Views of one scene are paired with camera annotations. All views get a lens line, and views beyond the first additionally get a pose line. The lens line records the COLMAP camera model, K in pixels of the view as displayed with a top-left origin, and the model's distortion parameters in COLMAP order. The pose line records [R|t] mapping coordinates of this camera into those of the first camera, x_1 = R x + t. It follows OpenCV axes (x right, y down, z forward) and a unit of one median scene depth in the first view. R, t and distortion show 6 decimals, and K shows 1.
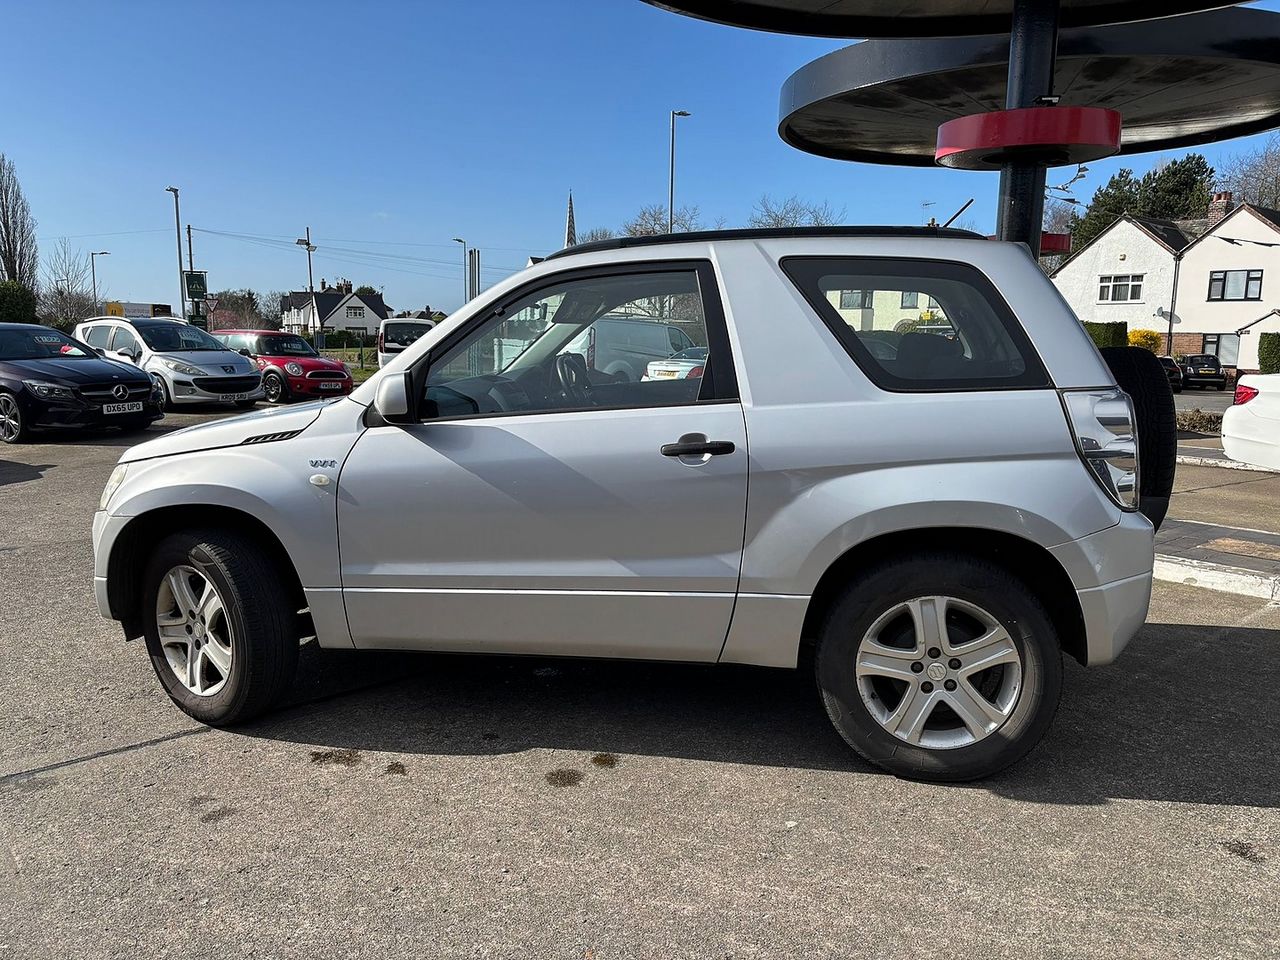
lens RADIAL K [[965.4, 0, 632.7], [0, 965.4, 484.0], [0, 0, 1]] dist [0.042086, -0.037508]
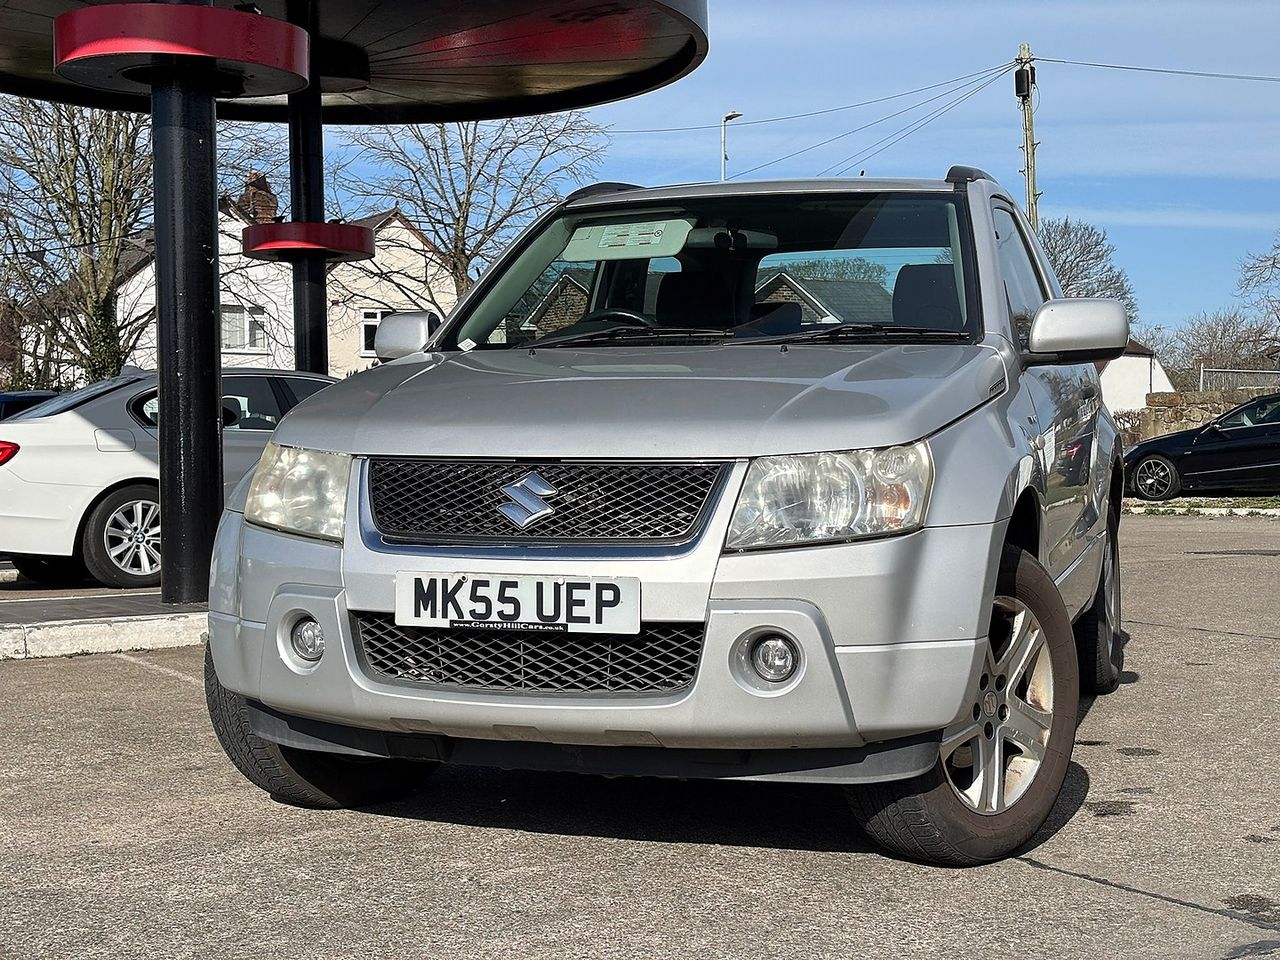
lens RADIAL K [[1909.9, 0, 631.4], [0, 1909.9, 480.8], [0, 0, 1]] dist [0.134463, 0.000000]
pose [[0.120265, -0.030955, 0.992259, -1.933912], [0.162919, 0.986578, 0.011032, -0.044810], [-0.979282, 0.160331, 0.123694, 1.215588]]
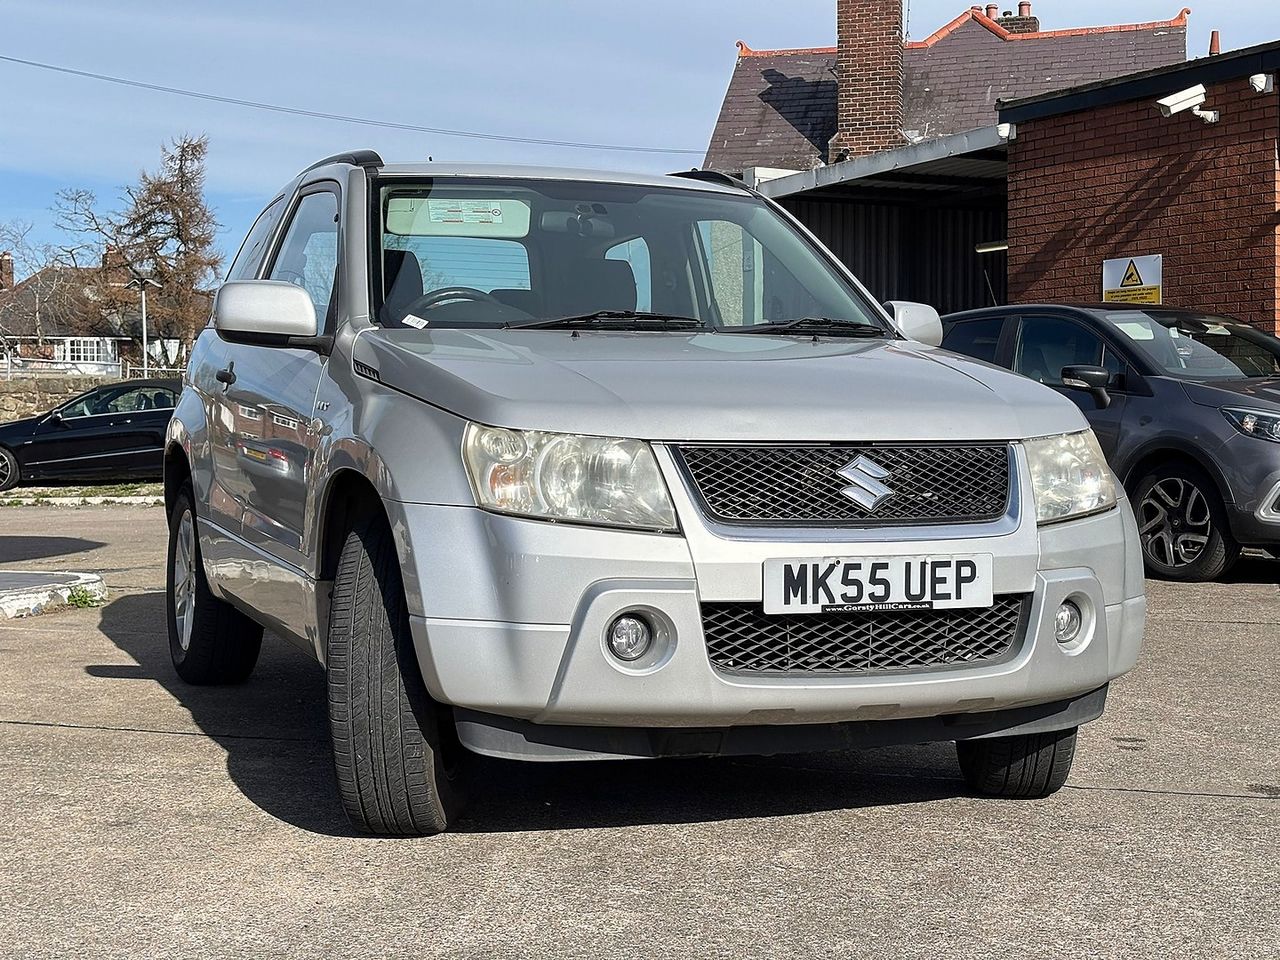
lens RADIAL K [[1909.9, 0, 645.1], [0, 1909.9, 489.1], [0, 0, 1]] dist [0.134463, 0.000000]
pose [[-0.557081, -0.035037, 0.829719, -1.665798], [0.130771, 0.982944, 0.129308, -0.214515], [-0.820098, 0.180538, -0.542997, 2.283516]]
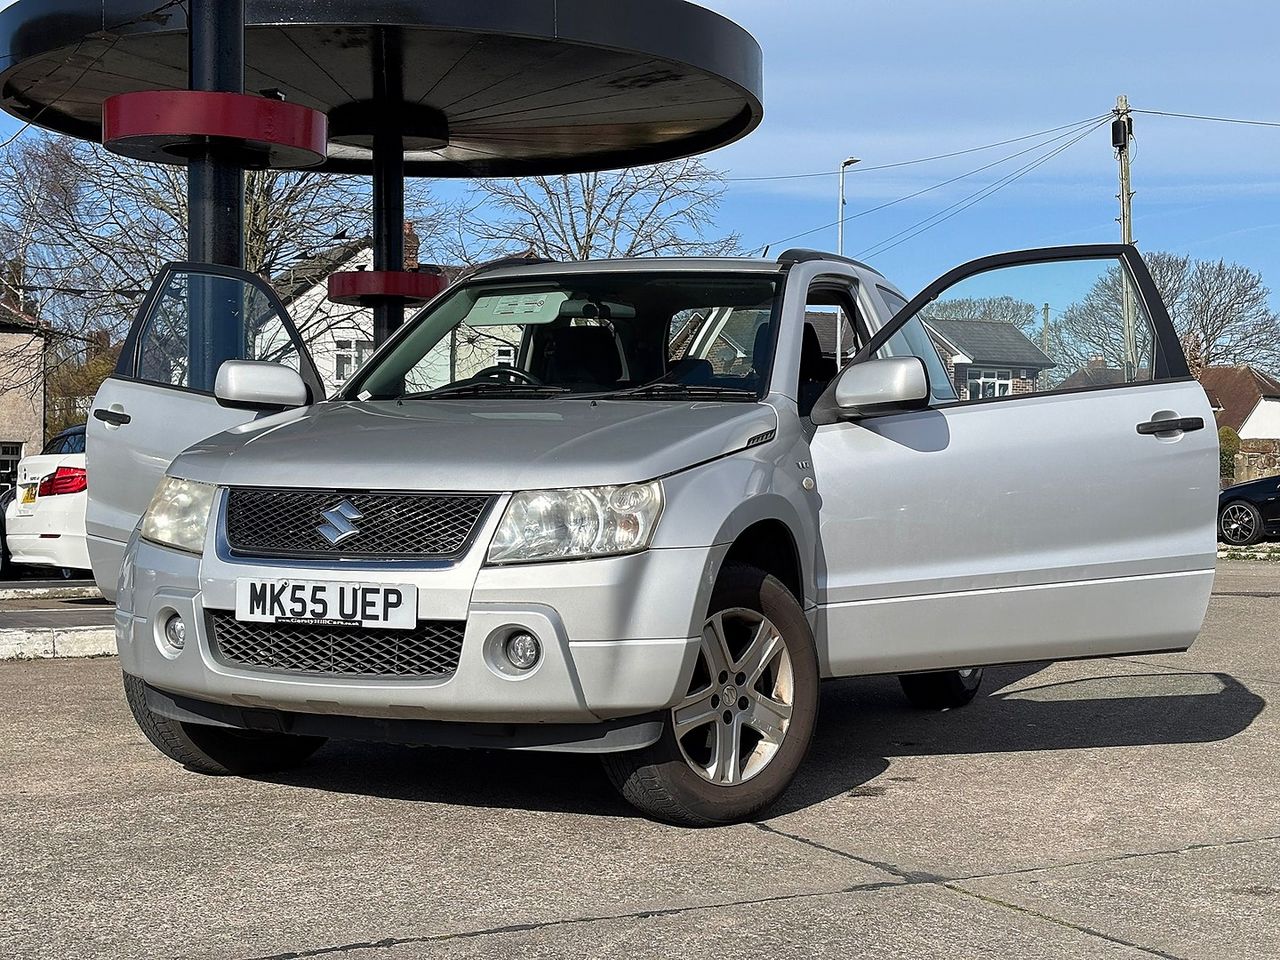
lens RADIAL K [[1909.9, 0, 646.5], [0, 1909.9, 469.8], [0, 0, 1]] dist [0.134463, 0.000000]
pose [[0.192498, -0.004090, 0.981289, -2.214345], [0.146348, 0.988928, -0.024587, 0.004850], [-0.970323, 0.148343, 0.190965, 0.873916]]
